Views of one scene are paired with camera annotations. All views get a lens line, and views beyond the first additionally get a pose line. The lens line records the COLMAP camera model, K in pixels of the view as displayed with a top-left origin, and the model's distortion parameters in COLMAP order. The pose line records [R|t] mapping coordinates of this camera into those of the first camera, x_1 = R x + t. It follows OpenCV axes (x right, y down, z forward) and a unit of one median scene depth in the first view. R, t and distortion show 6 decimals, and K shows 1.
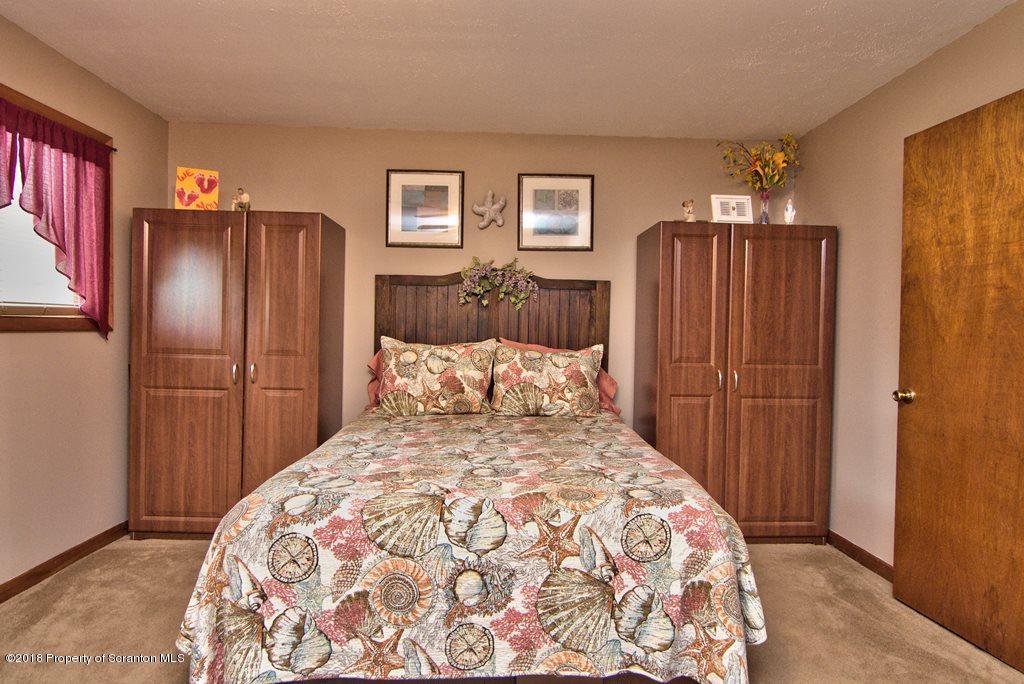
lens RADIAL K [[570.7, 0, 512.0], [0, 570.7, 342.0], [0, 0, 1]] dist [-0.007462, -0.002473]
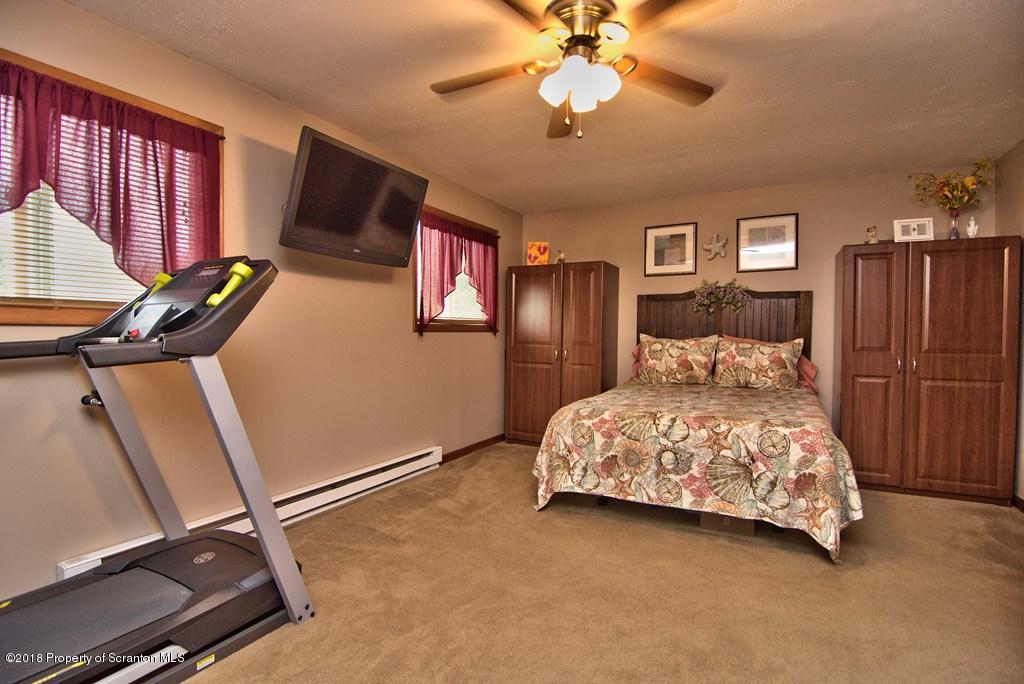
lens RADIAL K [[494.7, 0, 512.0], [0, 494.7, 342.0], [0, 0, 1]] dist [-0.000197, -0.011610]
pose [[0.859180, -0.001685, -0.511671, 0.185502], [-0.004196, 0.999938, -0.010338, 0.031105], [0.511657, 0.011030, 0.859119, -0.401387]]
